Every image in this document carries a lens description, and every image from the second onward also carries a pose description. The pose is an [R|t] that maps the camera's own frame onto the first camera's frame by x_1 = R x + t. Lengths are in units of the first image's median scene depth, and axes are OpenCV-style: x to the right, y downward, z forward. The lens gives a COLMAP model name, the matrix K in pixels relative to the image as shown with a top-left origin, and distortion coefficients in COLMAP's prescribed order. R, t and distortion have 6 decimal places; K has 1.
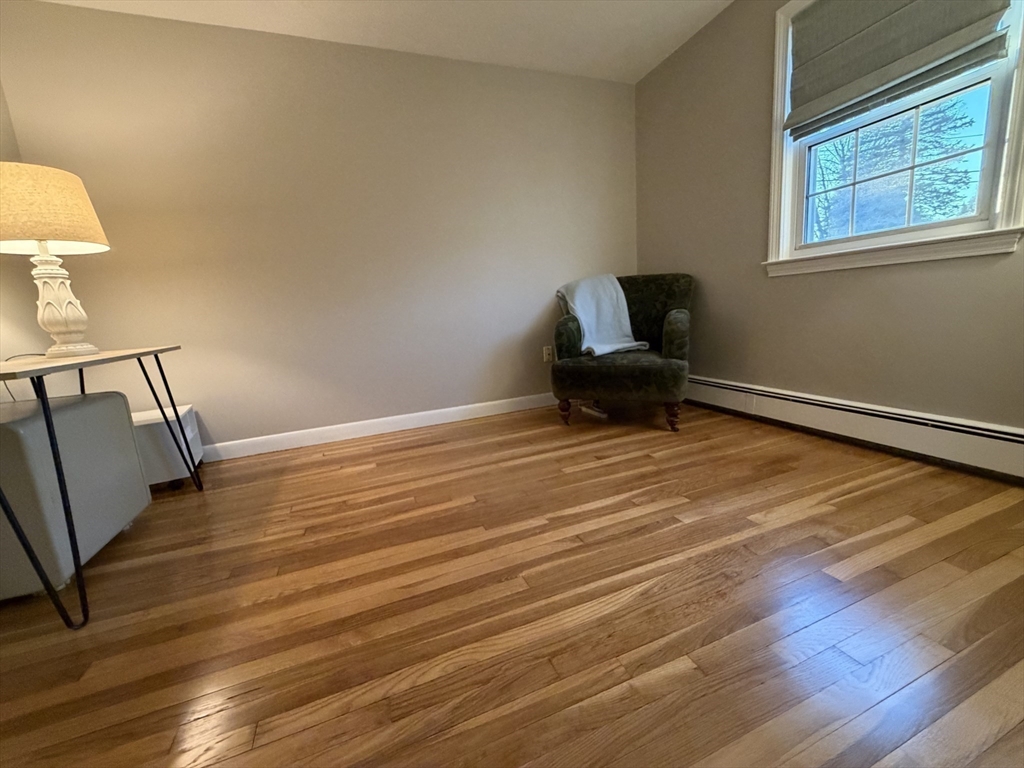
lens RADIAL K [[408.1, 0, 509.1], [0, 408.1, 382.4], [0, 0, 1]] dist [0.001929, -0.000251]
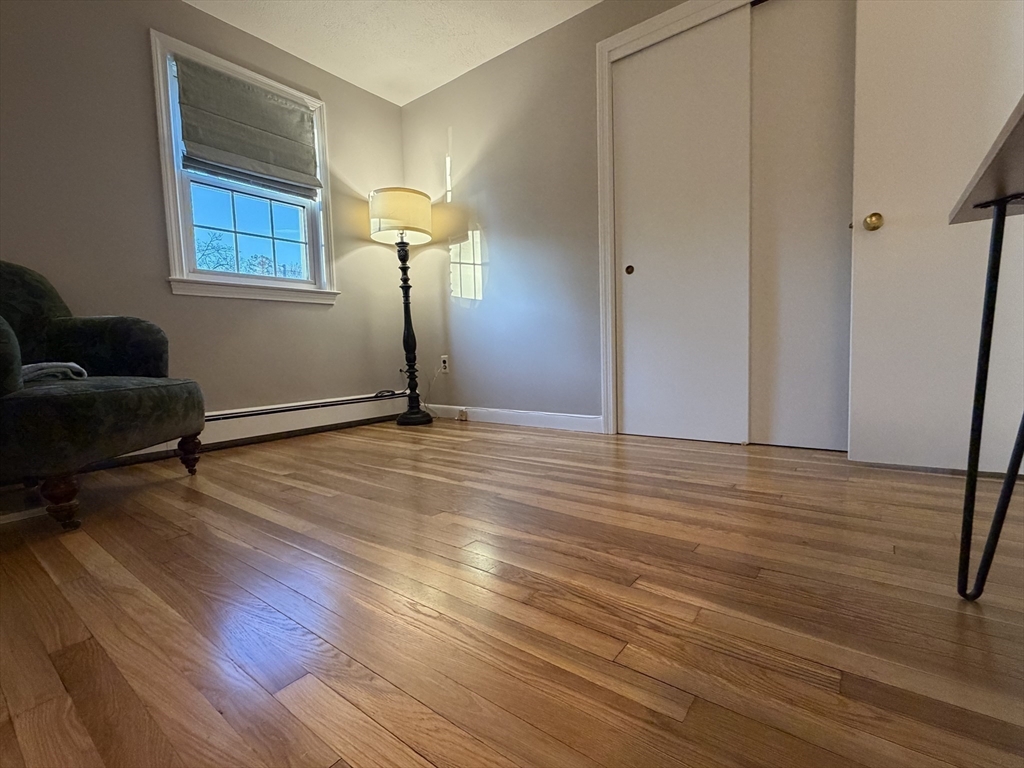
lens RADIAL K [[471.2, 0, 515.6], [0, 471.2, 380.3], [0, 0, 1]] dist [0.000334, 0.000467]
pose [[-0.521403, 0.037728, 0.852476, -0.980568], [0.226307, 0.969362, 0.095516, 0.005279], [-0.822754, 0.242724, -0.513966, 1.413325]]
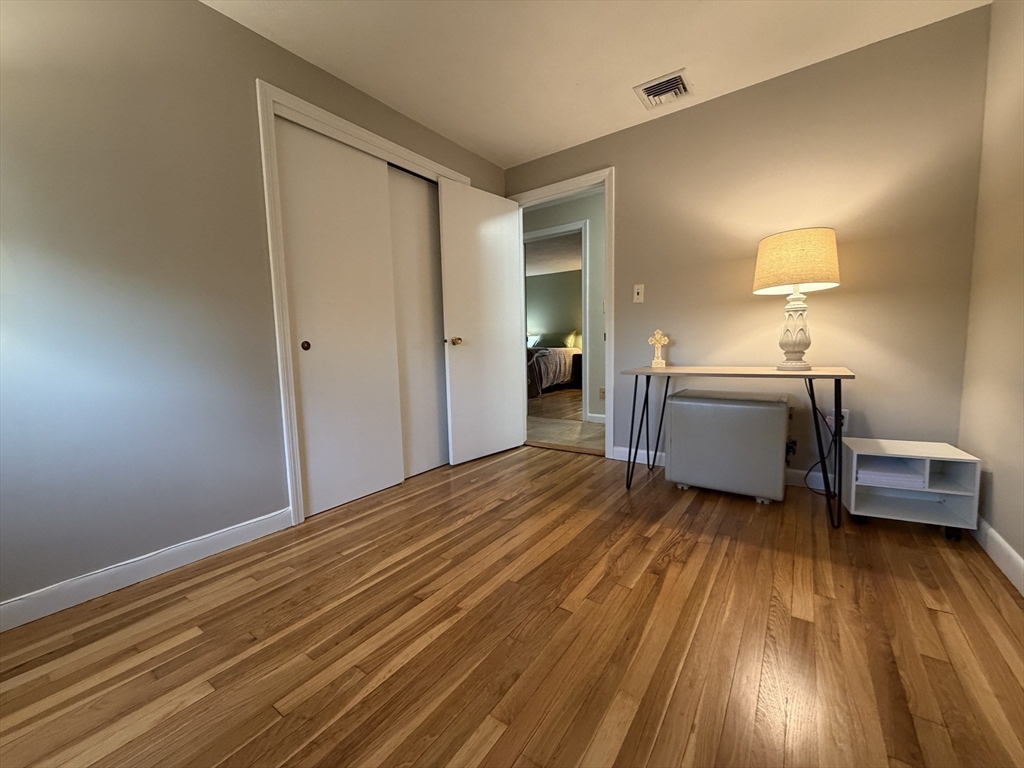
lens RADIAL K [[408.1, 0, 507.9], [0, 408.1, 380.9], [0, 0, 1]] dist [0.001929, -0.000251]
pose [[-0.830964, 0.145149, -0.537058, 0.417211], [-0.013568, 0.959790, 0.280391, -0.408532], [0.556161, 0.240282, -0.795581, 1.641140]]
